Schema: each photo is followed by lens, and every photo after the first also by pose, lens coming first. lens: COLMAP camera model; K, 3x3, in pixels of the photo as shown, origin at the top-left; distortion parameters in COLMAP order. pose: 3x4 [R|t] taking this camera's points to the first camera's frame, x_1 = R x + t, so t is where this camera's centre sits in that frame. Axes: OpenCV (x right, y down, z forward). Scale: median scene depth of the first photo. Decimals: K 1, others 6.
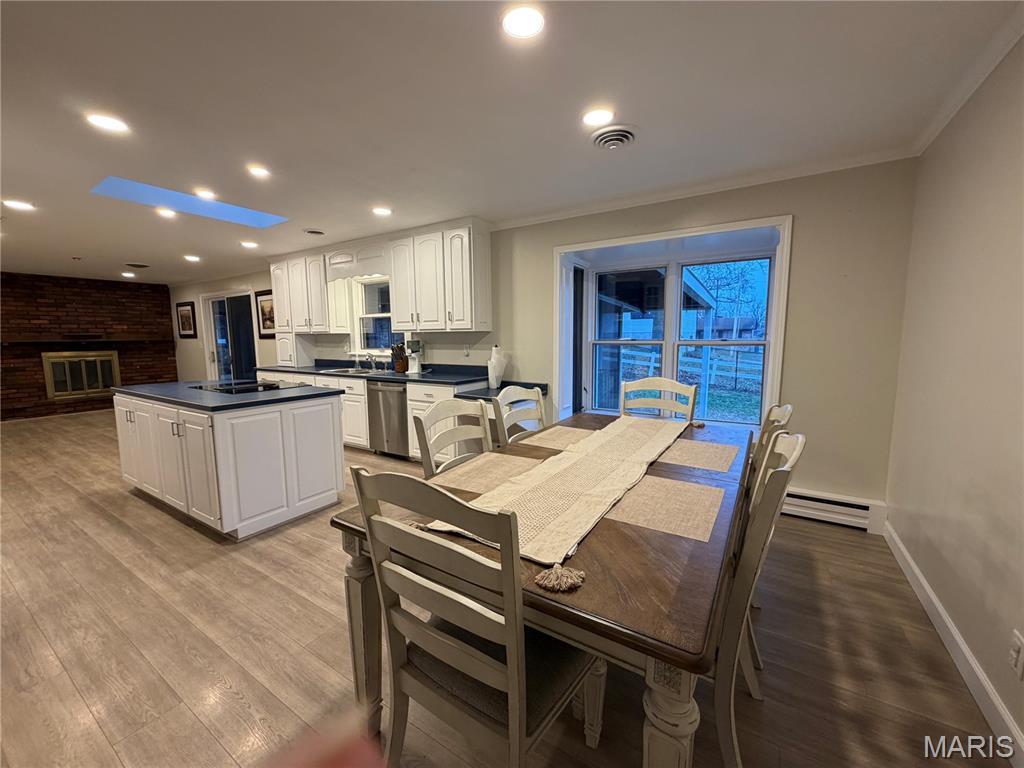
lens RADIAL K [[407.7, 0, 509.6], [0, 407.7, 382.7], [0, 0, 1]] dist [-0.000073, -0.000006]
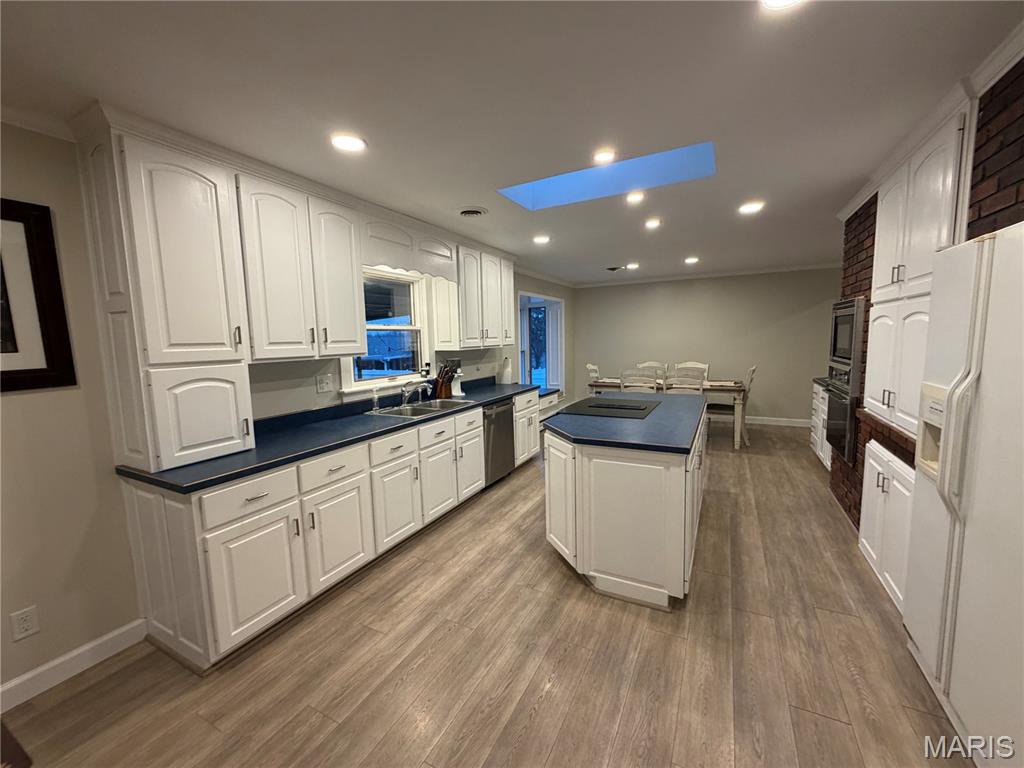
lens RADIAL K [[407.7, 0, 509.6], [0, 407.7, 382.7], [0, 0, 1]] dist [-0.000073, -0.000006]
pose [[-0.078202, -0.097588, 0.992150, -1.157436], [0.140473, 0.984190, 0.107877, -0.134377], [-0.986991, 0.147806, -0.063258, 0.968227]]
